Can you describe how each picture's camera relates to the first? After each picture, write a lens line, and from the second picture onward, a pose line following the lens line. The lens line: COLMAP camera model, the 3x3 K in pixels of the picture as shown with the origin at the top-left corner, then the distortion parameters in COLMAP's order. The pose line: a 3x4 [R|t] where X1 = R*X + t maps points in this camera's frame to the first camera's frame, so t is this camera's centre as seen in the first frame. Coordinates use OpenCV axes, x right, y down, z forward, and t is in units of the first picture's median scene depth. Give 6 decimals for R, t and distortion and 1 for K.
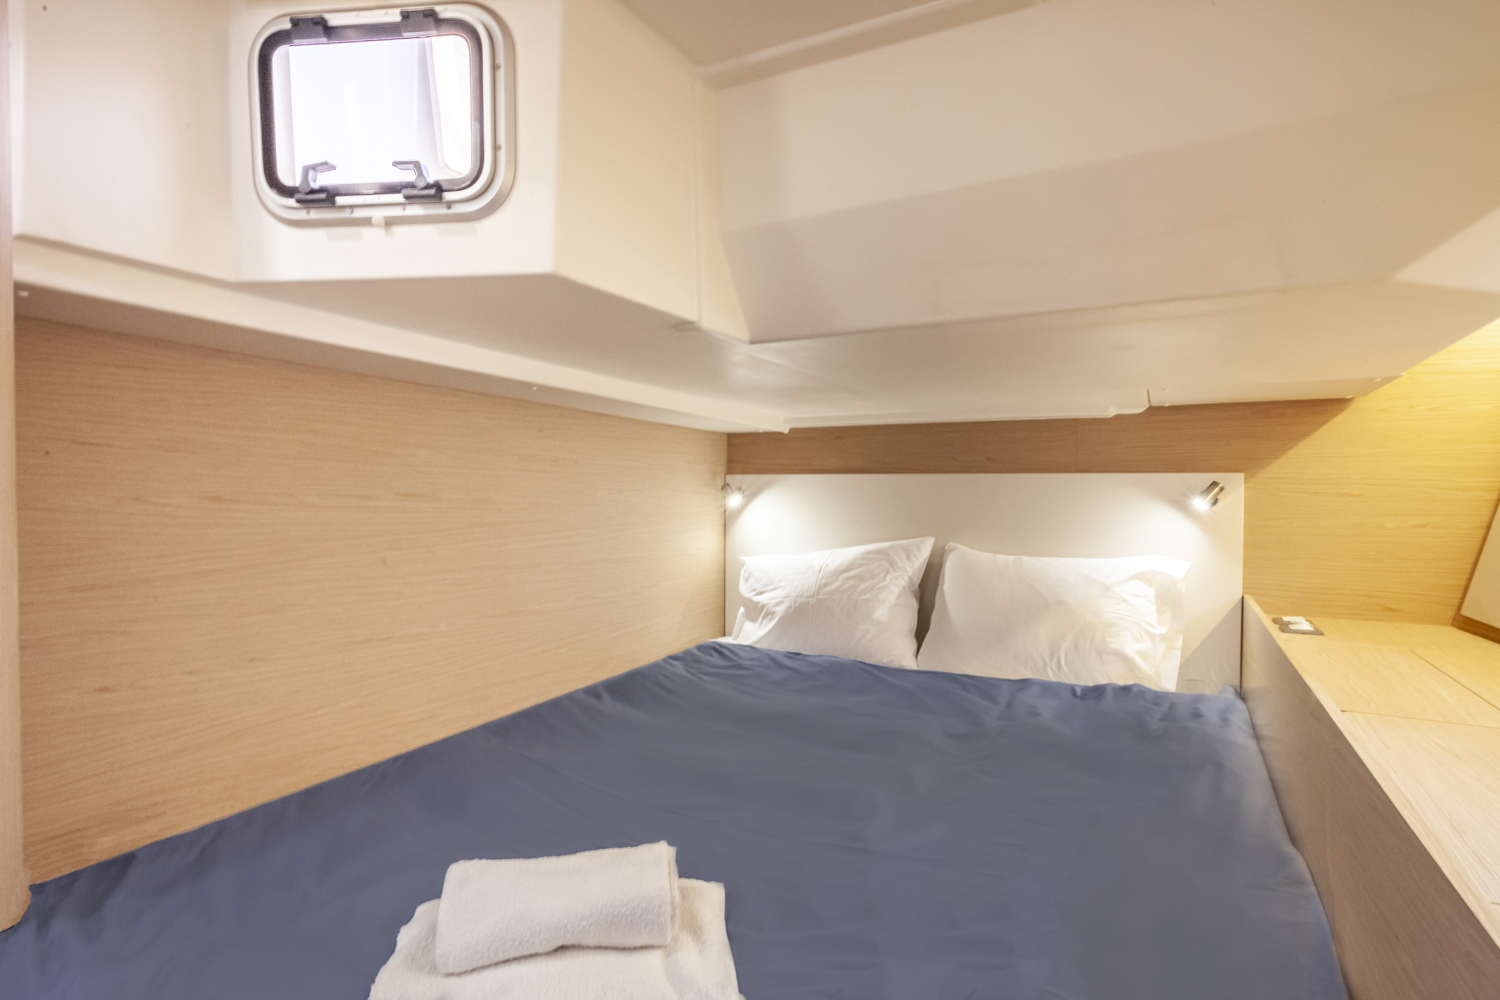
lens RADIAL K [[801.2, 0, 750.0], [0, 801.2, 500.0], [0, 0, 1]] dist [-0.067123, 0.036301]
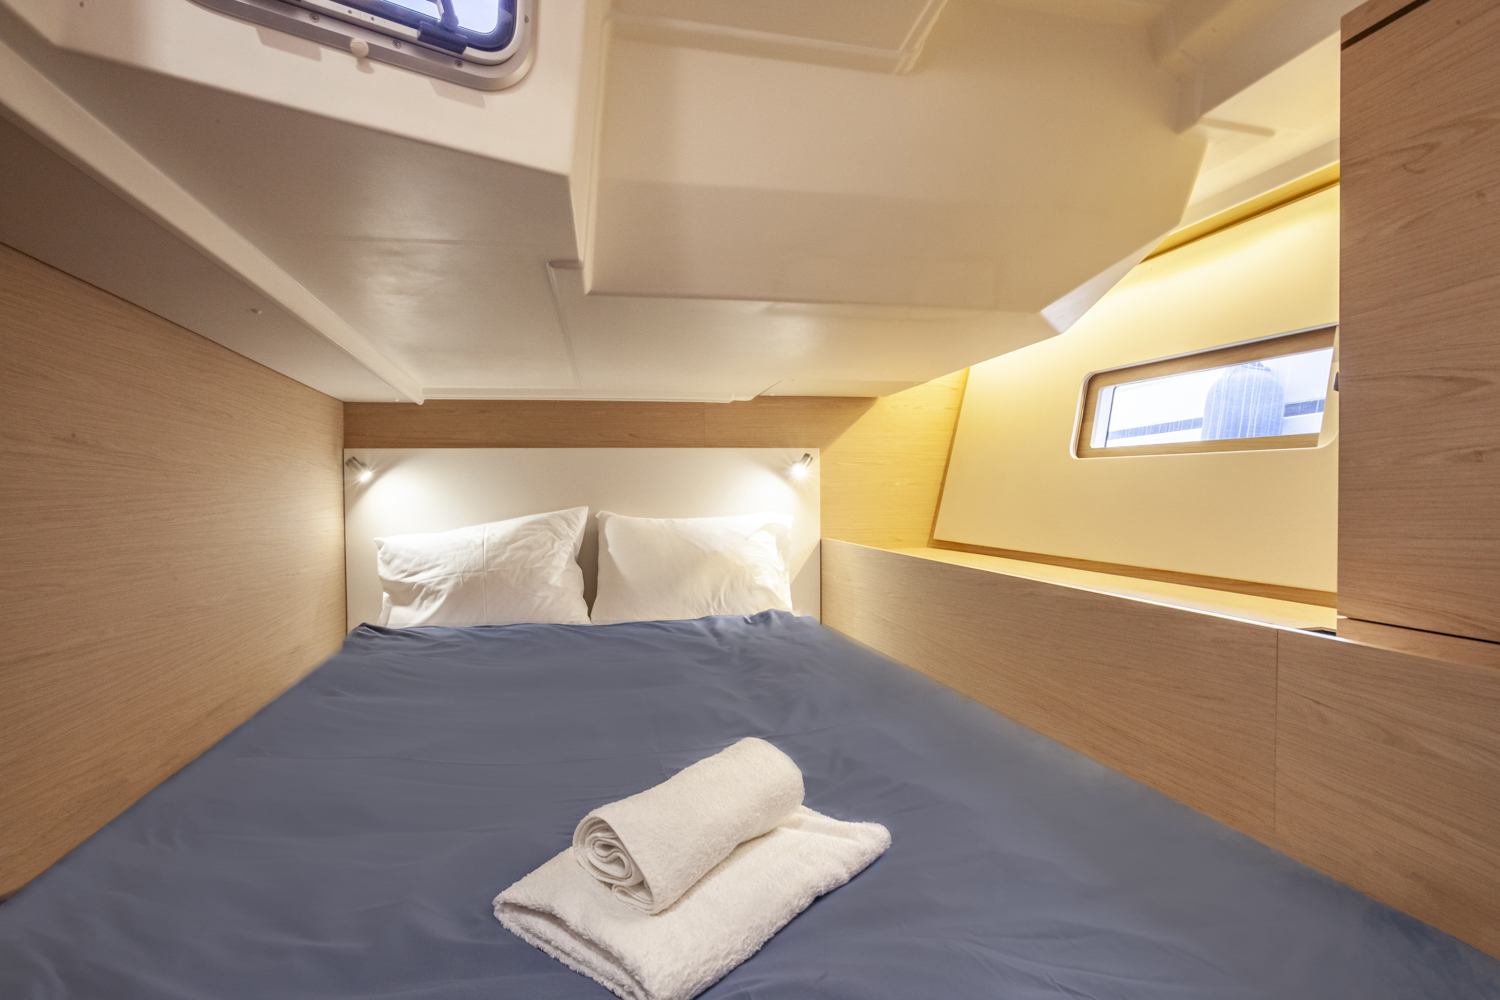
lens RADIAL K [[801.2, 0, 750.0], [0, 801.2, 500.0], [0, 0, 1]] dist [-0.067123, 0.036301]
pose [[0.730123, -0.021907, 0.682964, -0.350568], [0.027303, 0.999623, 0.002876, 0.041541], [-0.682770, 0.016548, 0.730446, 0.063781]]
